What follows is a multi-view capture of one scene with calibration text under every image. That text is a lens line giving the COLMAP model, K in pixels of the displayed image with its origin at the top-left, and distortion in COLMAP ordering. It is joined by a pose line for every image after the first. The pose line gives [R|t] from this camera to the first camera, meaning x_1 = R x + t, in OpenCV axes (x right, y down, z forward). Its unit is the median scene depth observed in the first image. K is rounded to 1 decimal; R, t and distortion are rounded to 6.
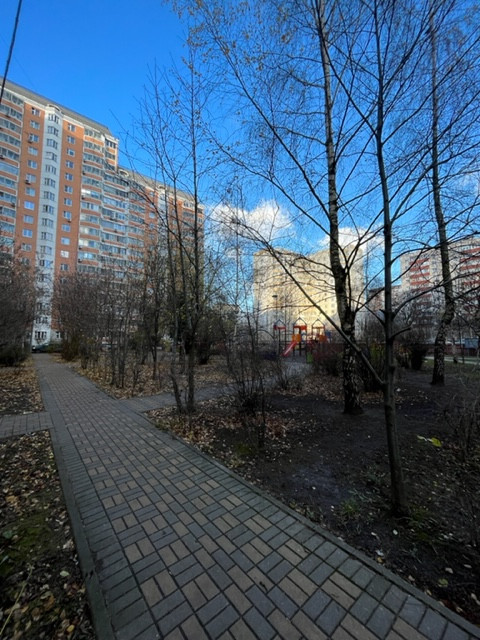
lens RADIAL K [[255.0, 0, 239.5], [0, 255.0, 317.3], [0, 0, 1]] dist [0.002195, 0.000044]
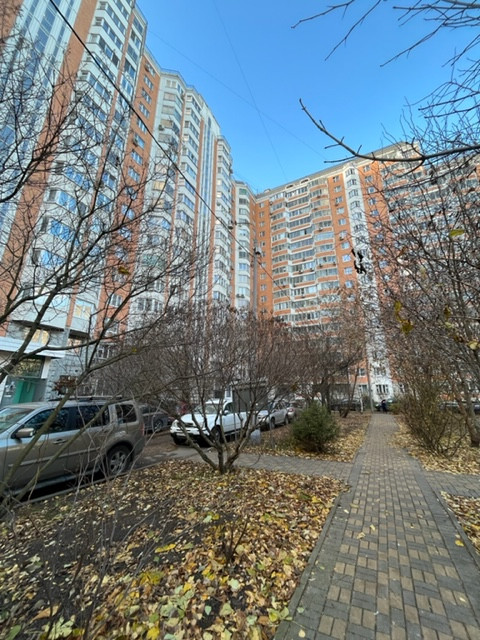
lens RADIAL K [[255.0, 0, 238.2], [0, 255.0, 318.7], [0, 0, 1]] dist [0.002195, 0.000044]
pose [[0.390425, -0.251788, -0.885534, -0.150120], [0.069236, 0.967180, -0.244477, 0.018870], [0.918028, 0.034139, 0.395044, 0.211541]]
